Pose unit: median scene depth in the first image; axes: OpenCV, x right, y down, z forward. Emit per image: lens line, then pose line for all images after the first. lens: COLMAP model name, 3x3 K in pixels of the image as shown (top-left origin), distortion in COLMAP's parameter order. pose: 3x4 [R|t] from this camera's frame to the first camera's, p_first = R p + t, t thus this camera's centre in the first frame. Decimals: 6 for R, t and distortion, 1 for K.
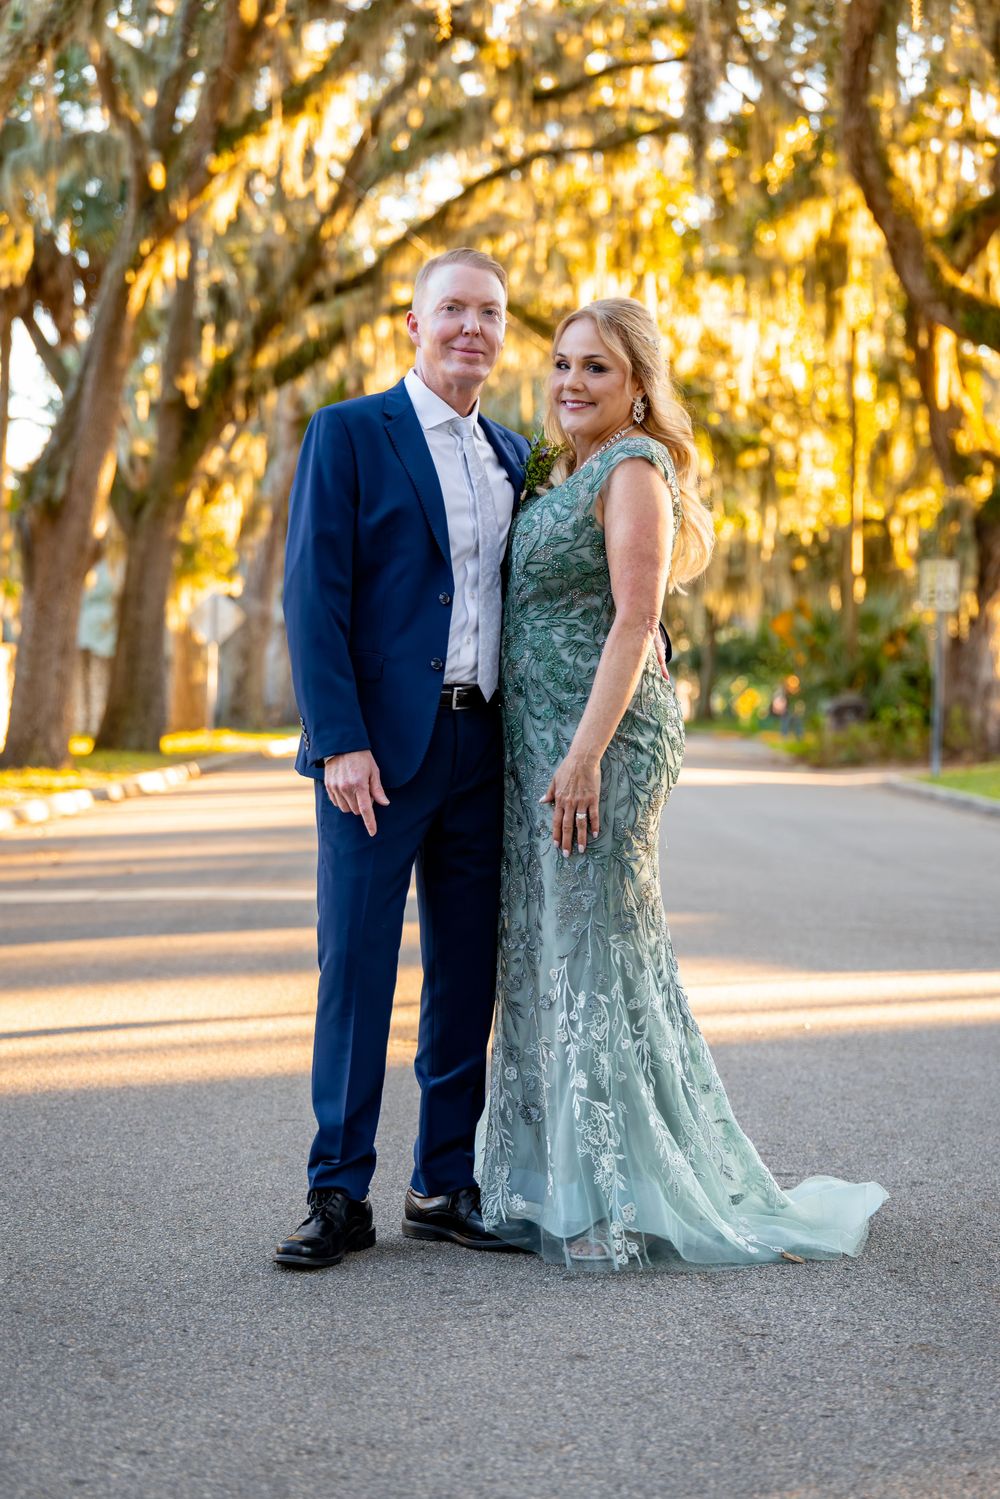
lens RADIAL K [[2909.5, 0, 498.3], [0, 2909.5, 747.7], [0, 0, 1]] dist [-0.082795, 0.000000]
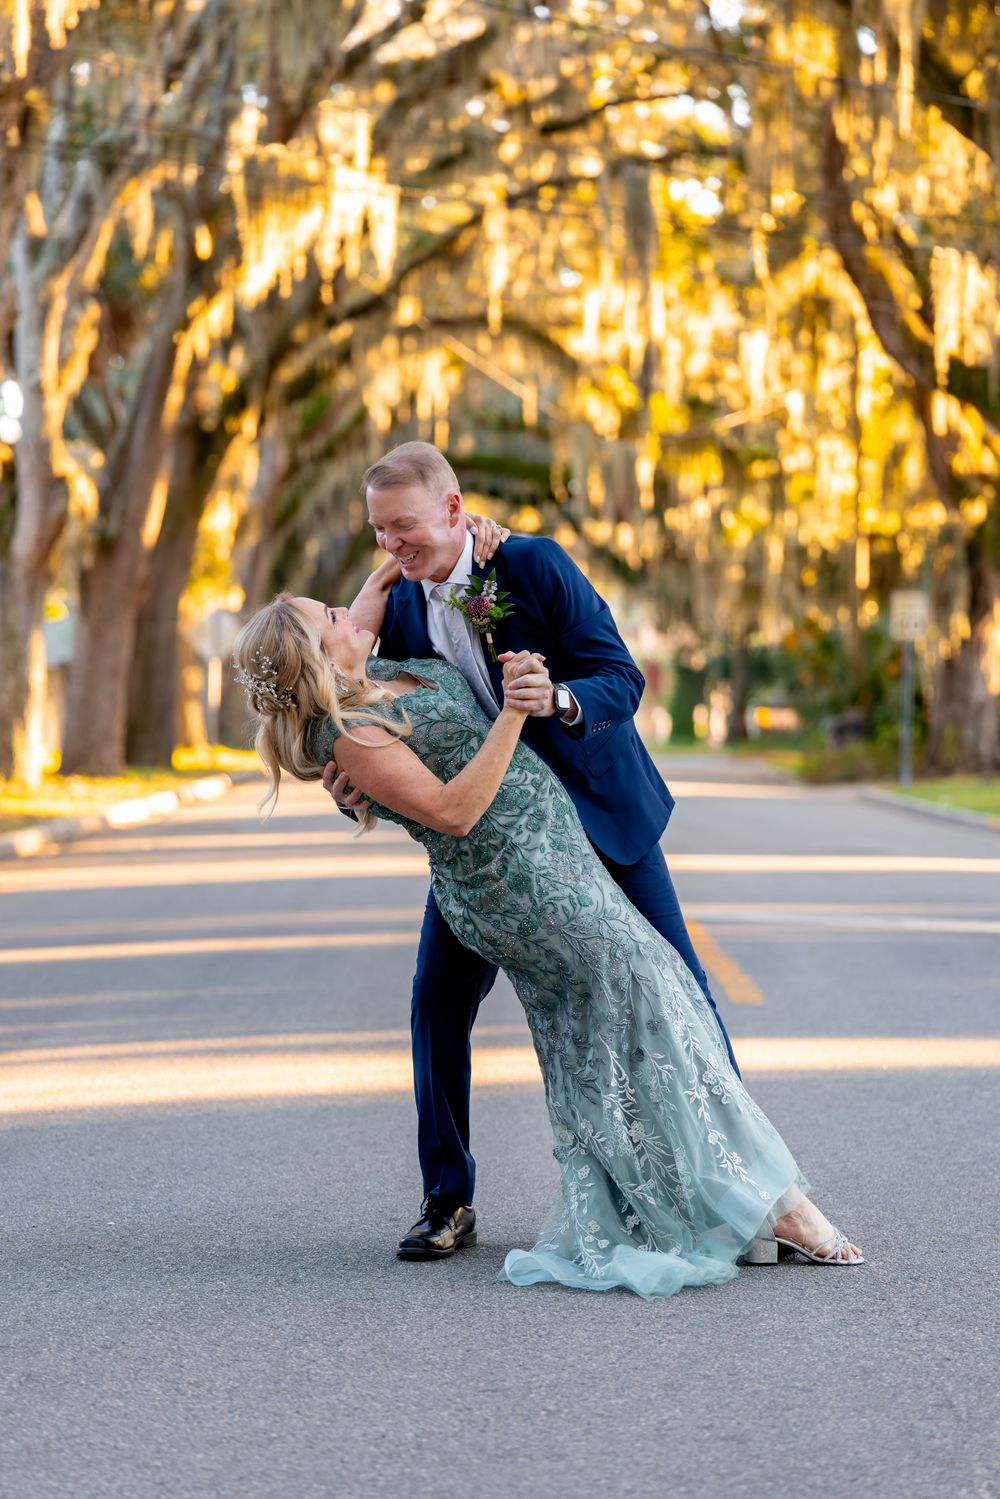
lens RADIAL K [[4155.1, 0, 501.1], [0, 4155.1, 750.4], [0, 0, 1]] dist [0.094905, 0.000000]
pose [[0.999975, 0.003174, 0.006342, -0.009500], [-0.003131, 0.999972, -0.006730, 0.004728], [-0.006363, 0.006710, 0.999957, -0.437038]]
